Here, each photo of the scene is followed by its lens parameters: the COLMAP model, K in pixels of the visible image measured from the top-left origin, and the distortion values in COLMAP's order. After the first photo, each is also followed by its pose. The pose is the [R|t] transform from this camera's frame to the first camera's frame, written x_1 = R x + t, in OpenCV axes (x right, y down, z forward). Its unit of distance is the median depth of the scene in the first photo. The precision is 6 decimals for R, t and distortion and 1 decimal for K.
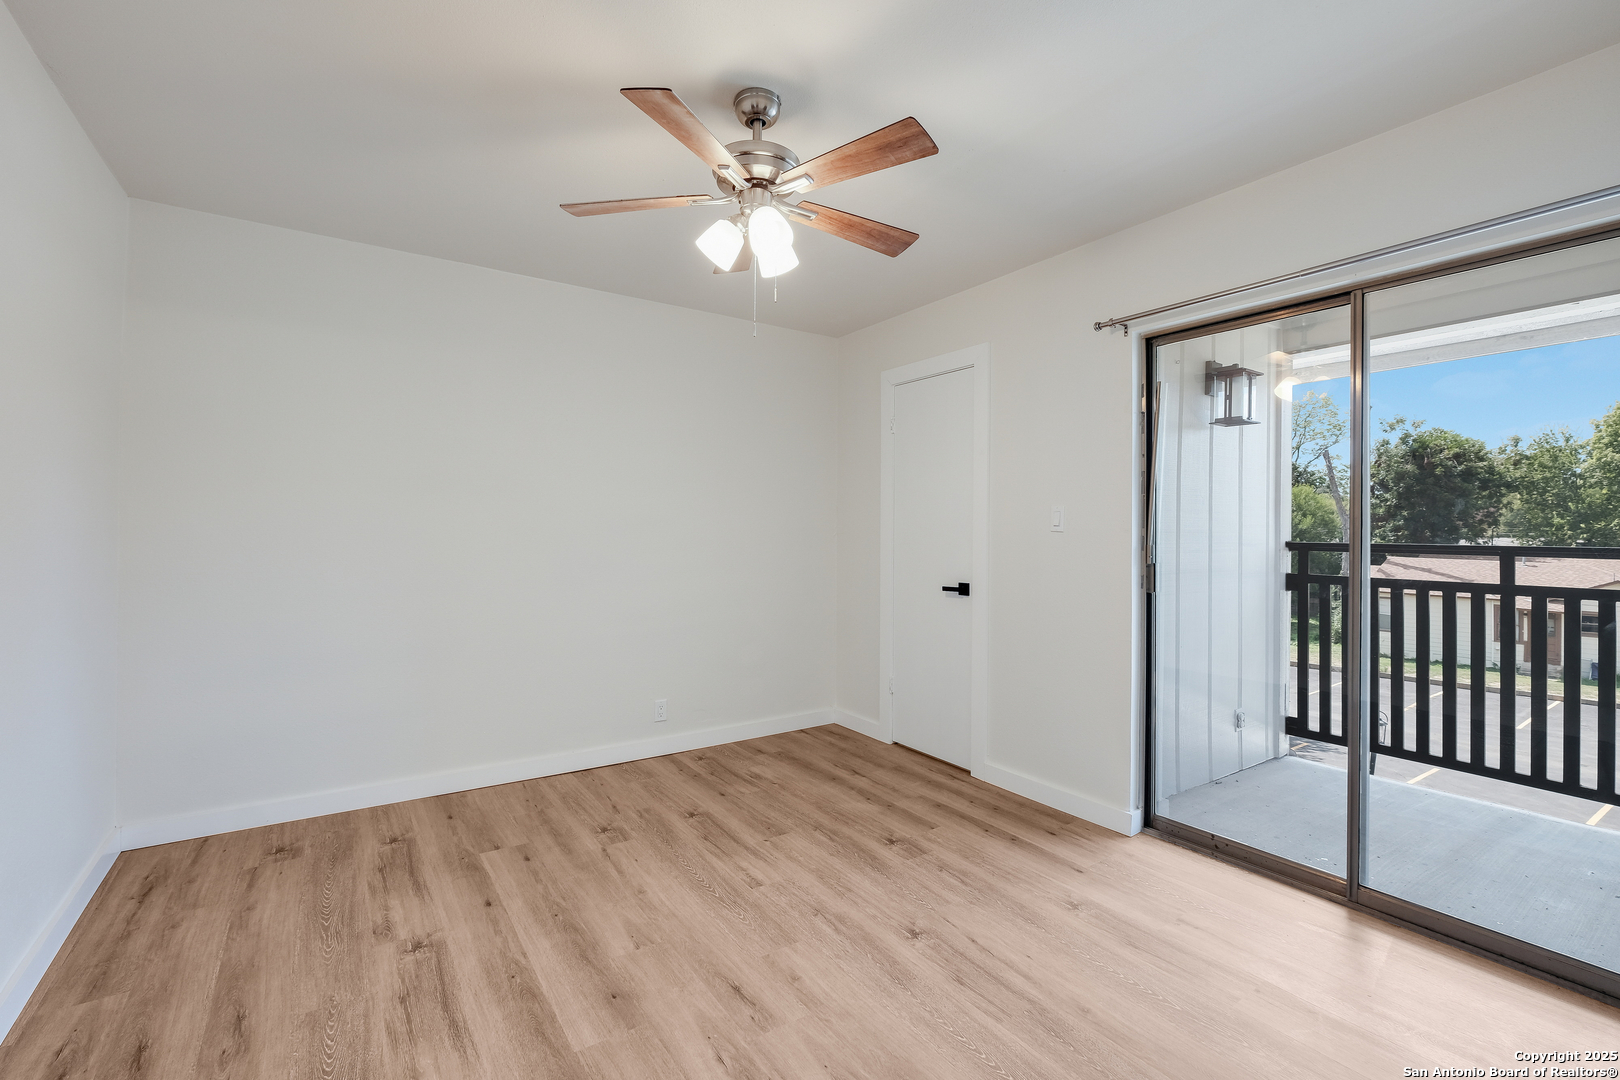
lens RADIAL K [[714.1, 0, 804.2], [0, 714.1, 524.4], [0, 0, 1]] dist [0.000863, -0.000012]
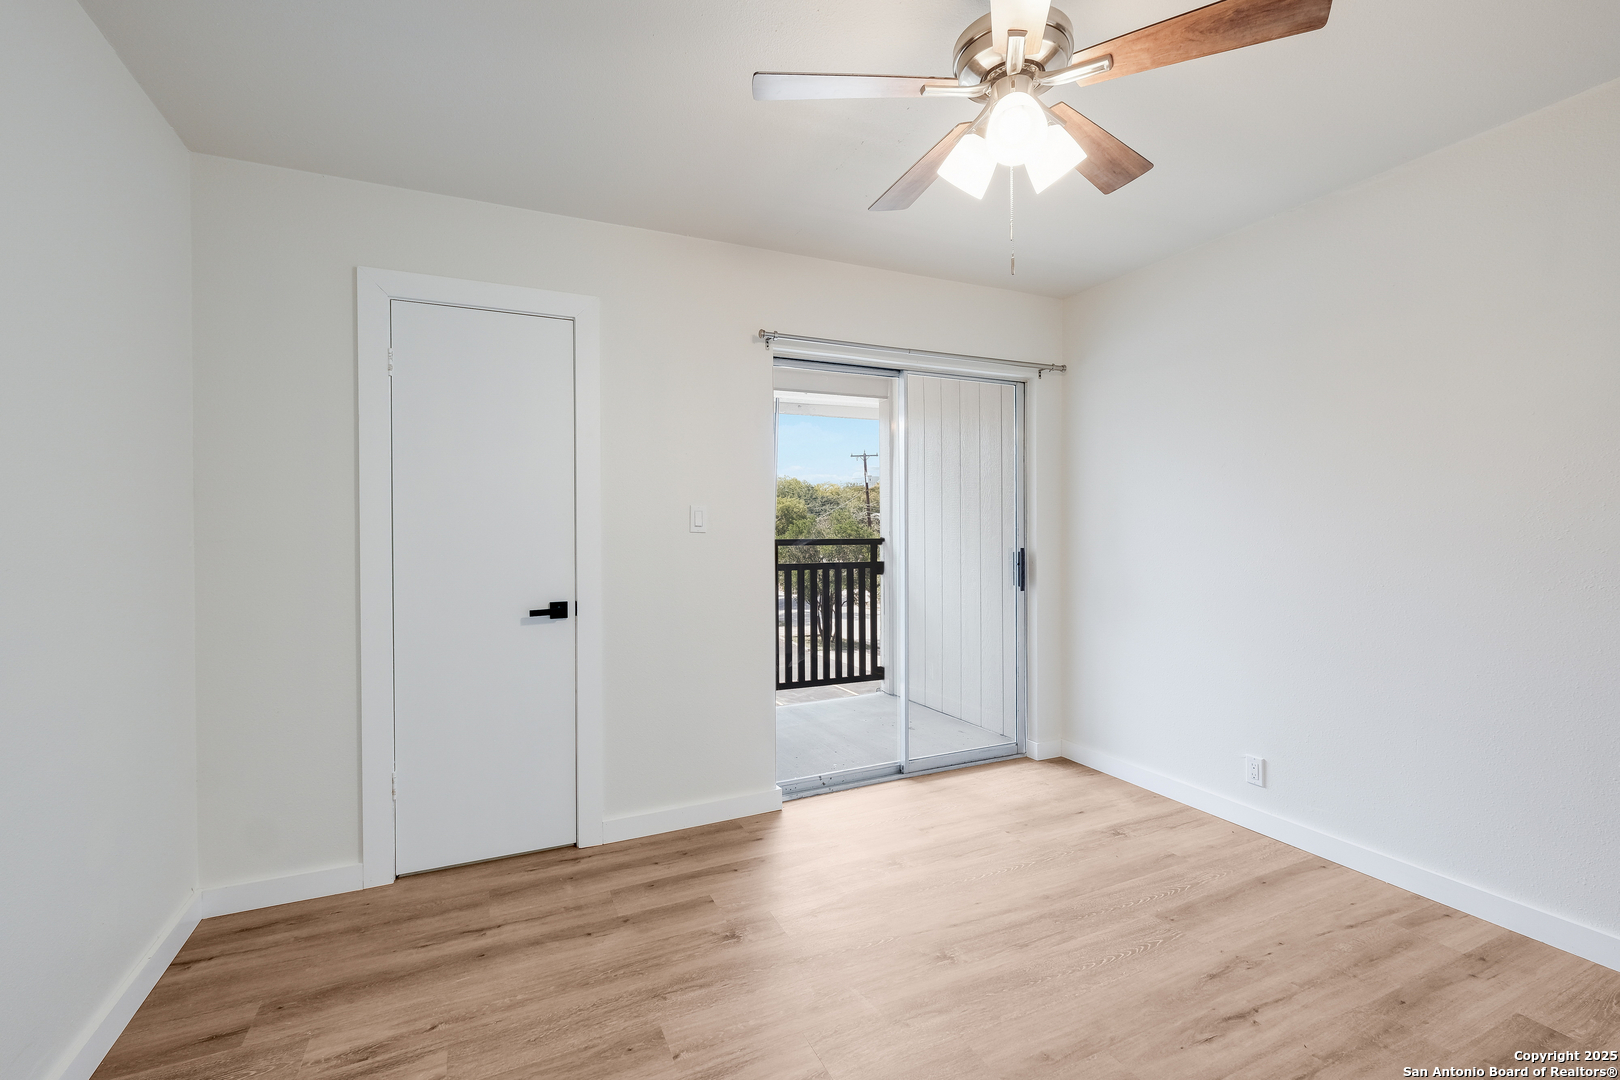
lens RADIAL K [[714.1, 0, 804.2], [0, 714.1, 524.4], [0, 0, 1]] dist [0.000863, -0.000012]
pose [[0.148710, 0.000724, 0.988881, -0.534016], [-0.000783, 1.000000, -0.000614, -0.000239], [-0.988881, -0.000683, 0.148711, 0.687810]]
